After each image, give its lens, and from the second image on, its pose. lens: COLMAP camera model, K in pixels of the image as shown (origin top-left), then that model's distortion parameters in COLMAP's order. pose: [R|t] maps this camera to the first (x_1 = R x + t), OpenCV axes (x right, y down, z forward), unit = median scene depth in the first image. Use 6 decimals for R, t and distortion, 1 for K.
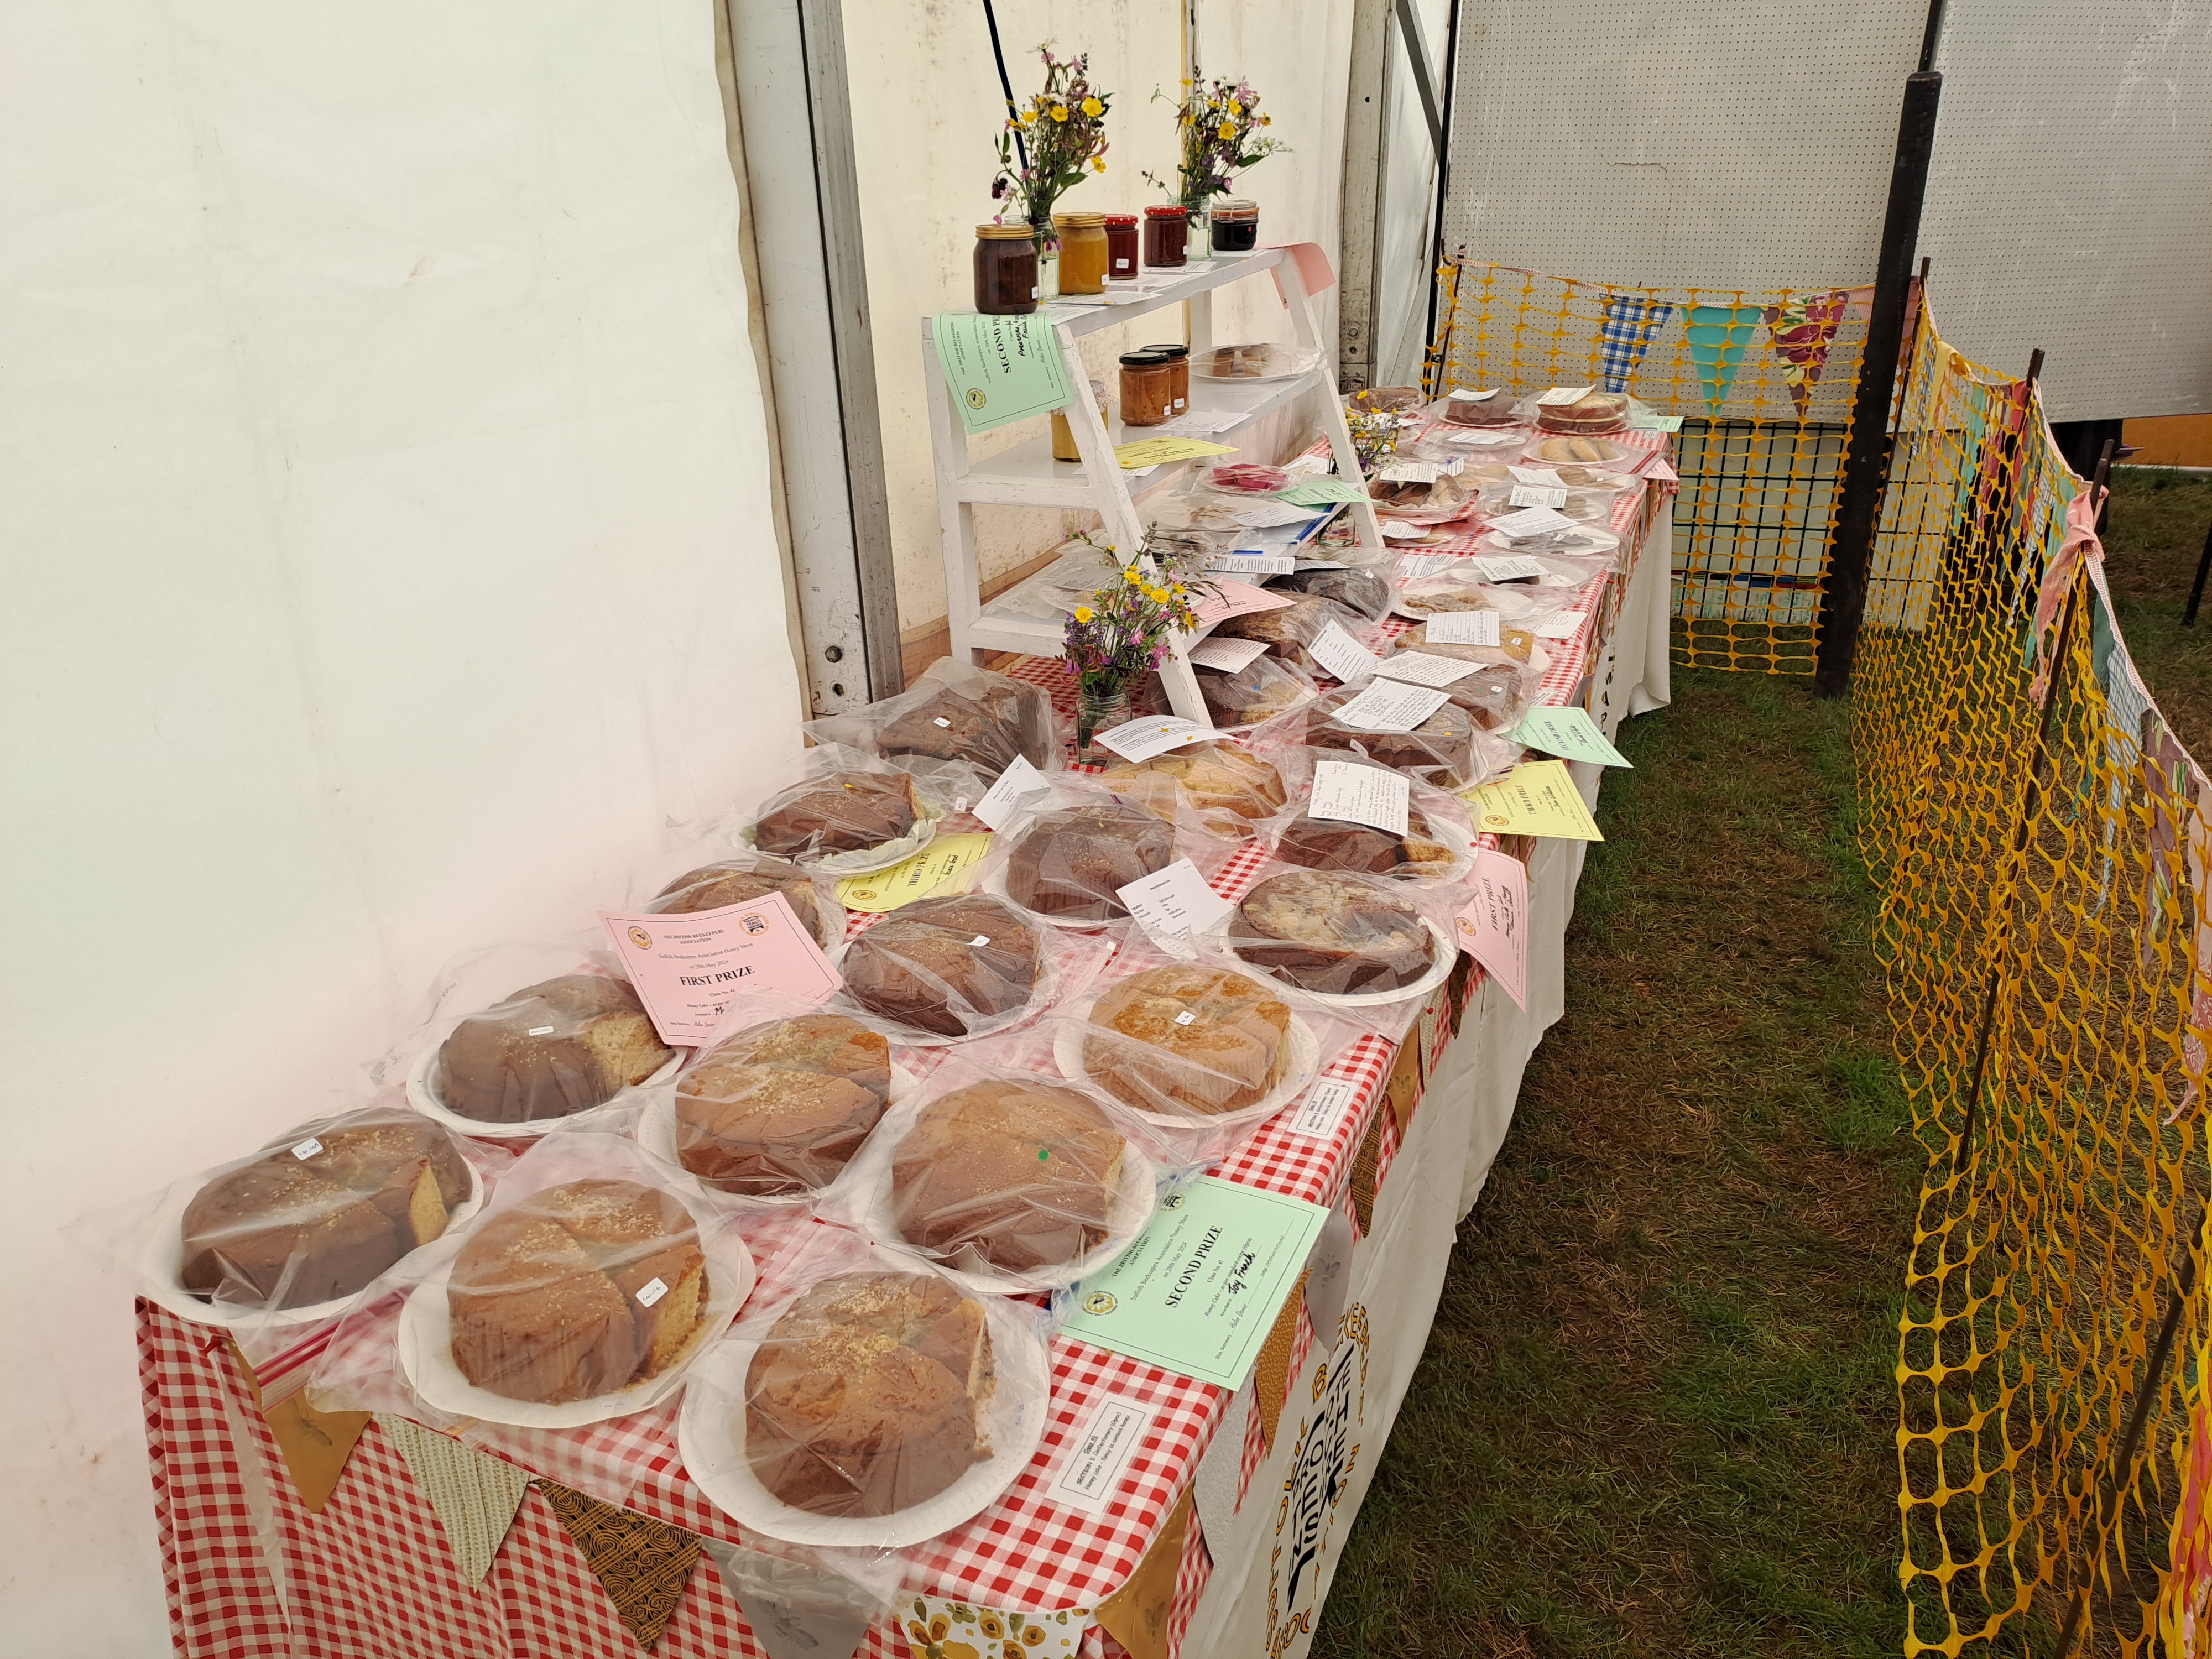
lens RADIAL K [[1628.1, 0, 1106.0], [0, 1628.1, 829.5], [0, 0, 1]] dist [0.075275, -0.074081]
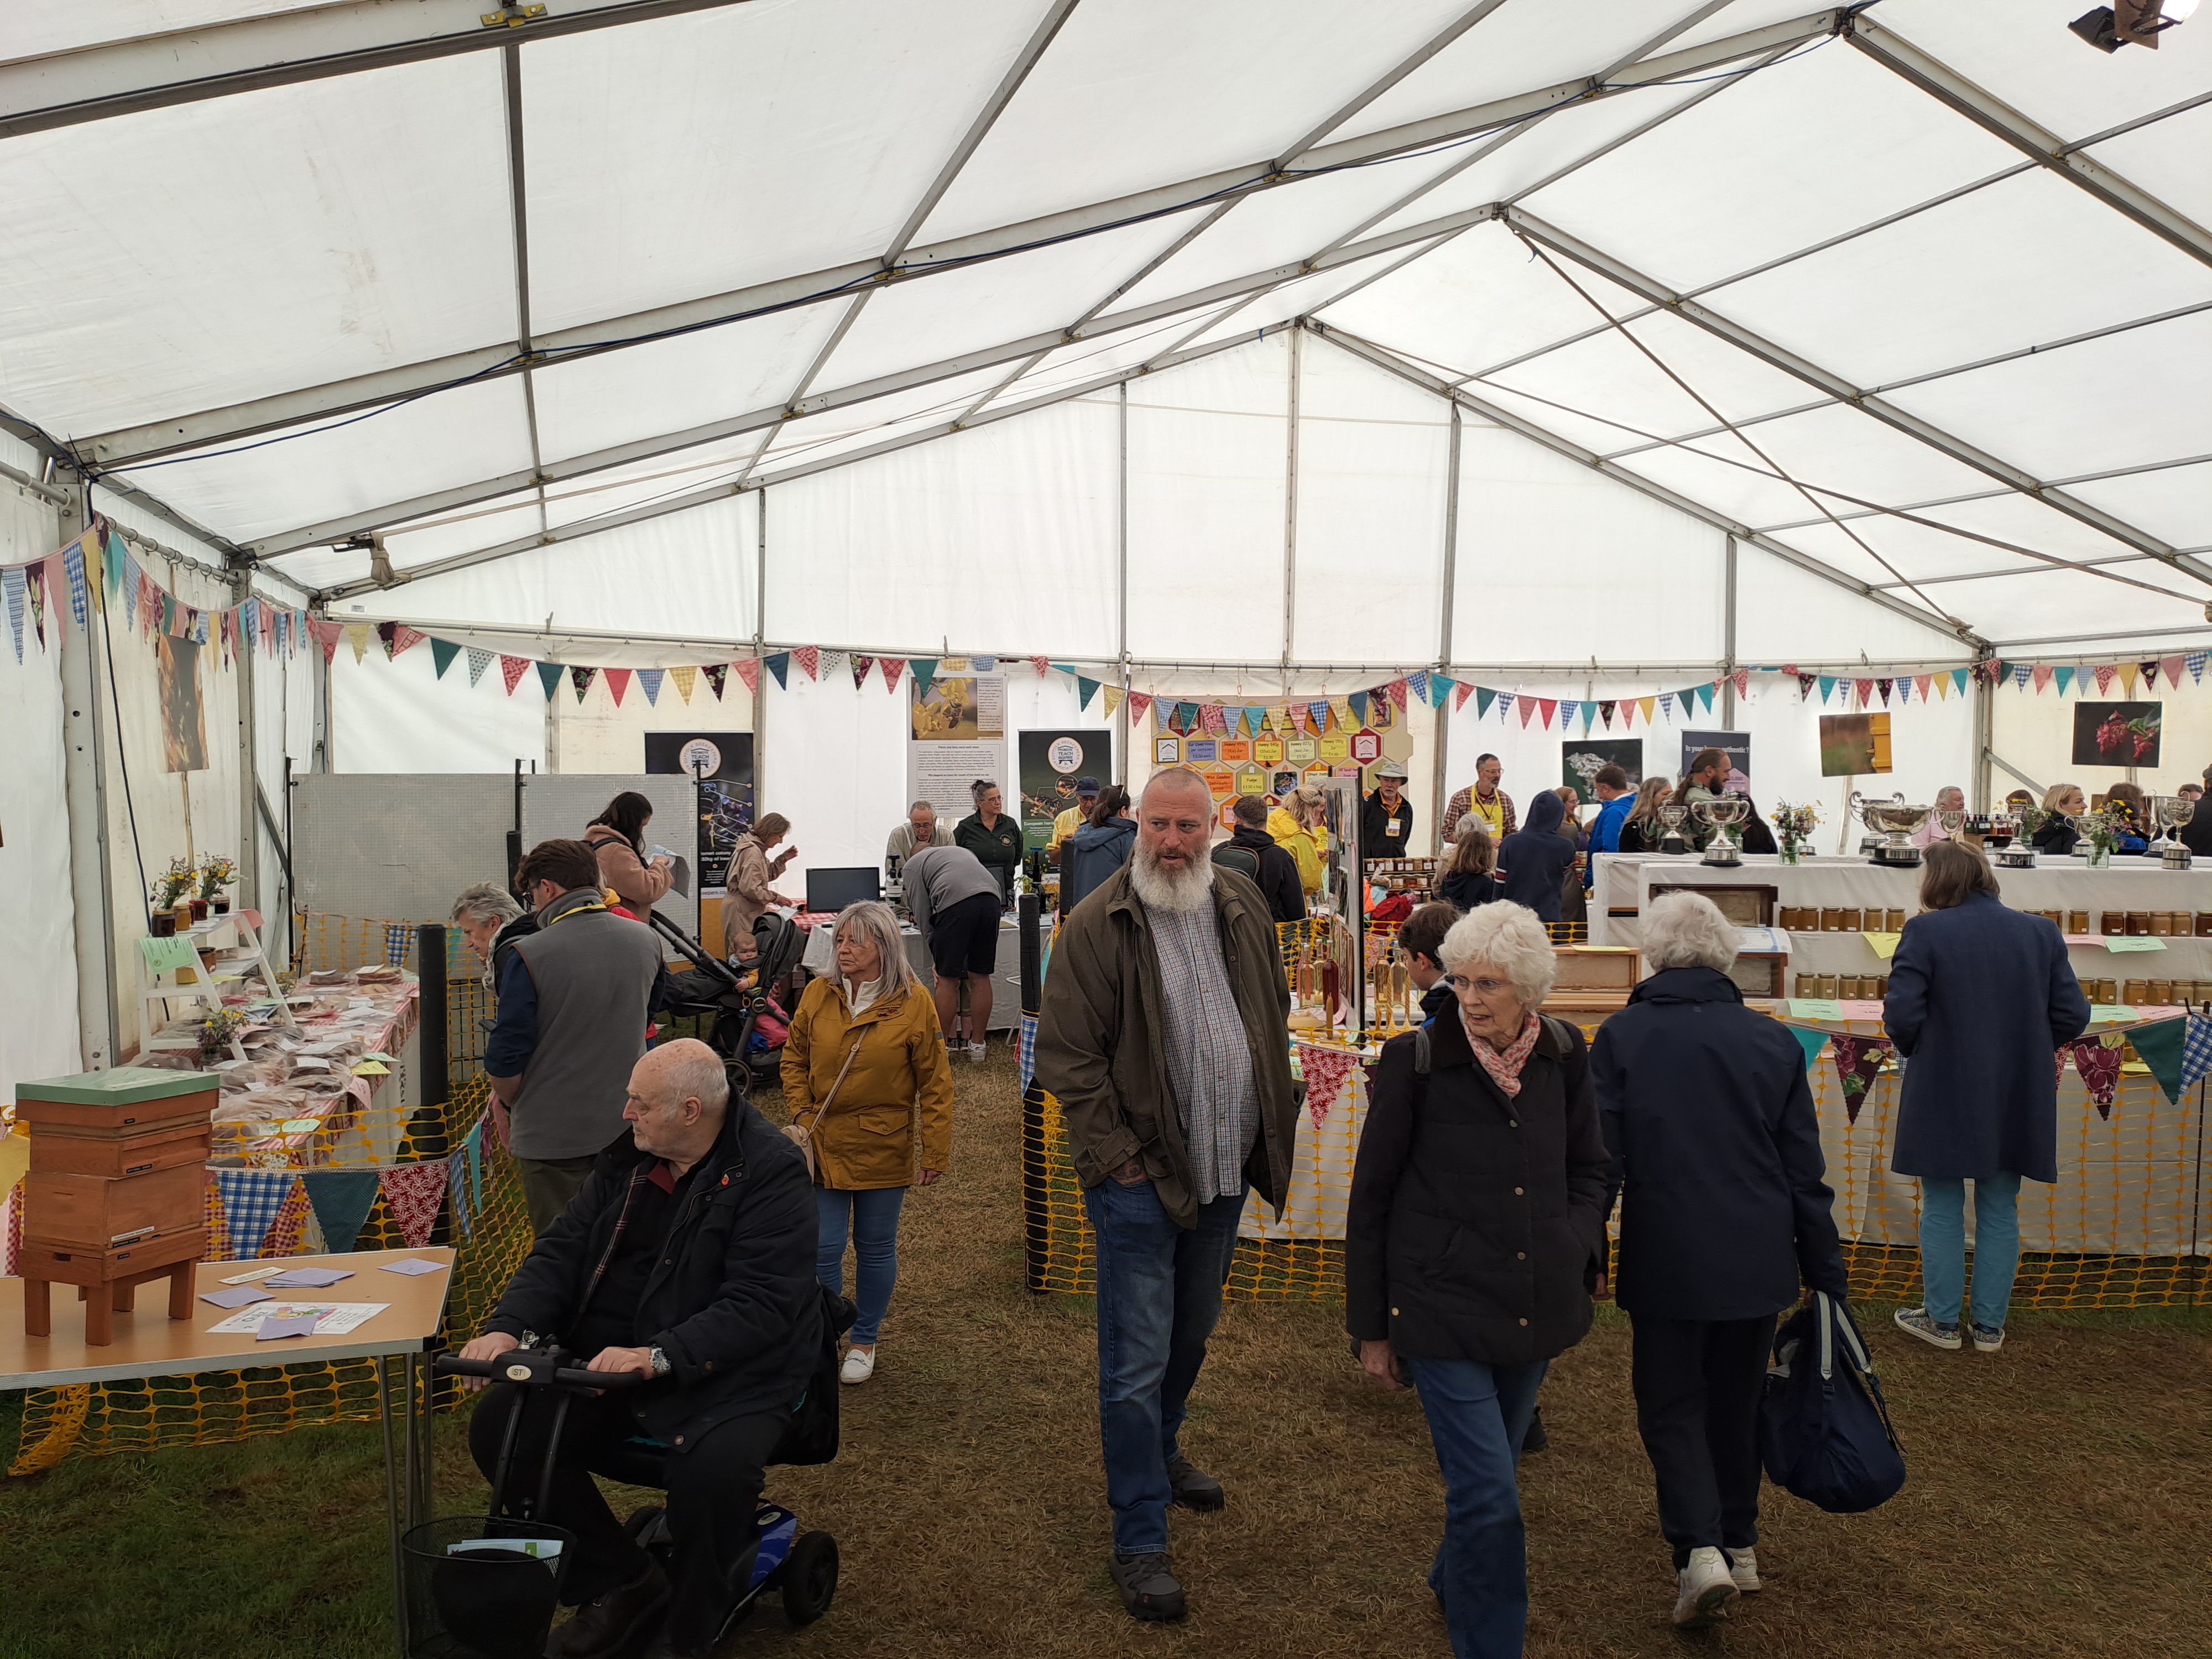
lens RADIAL K [[1628.1, 0, 1106.0], [0, 1628.1, 829.5], [0, 0, 1]] dist [0.075275, -0.074081]
pose [[0.778937, -0.016954, 0.626873, -0.469848], [0.245087, 0.928359, -0.279432, 0.596942], [-0.577225, 0.371299, 0.727288, -1.757632]]
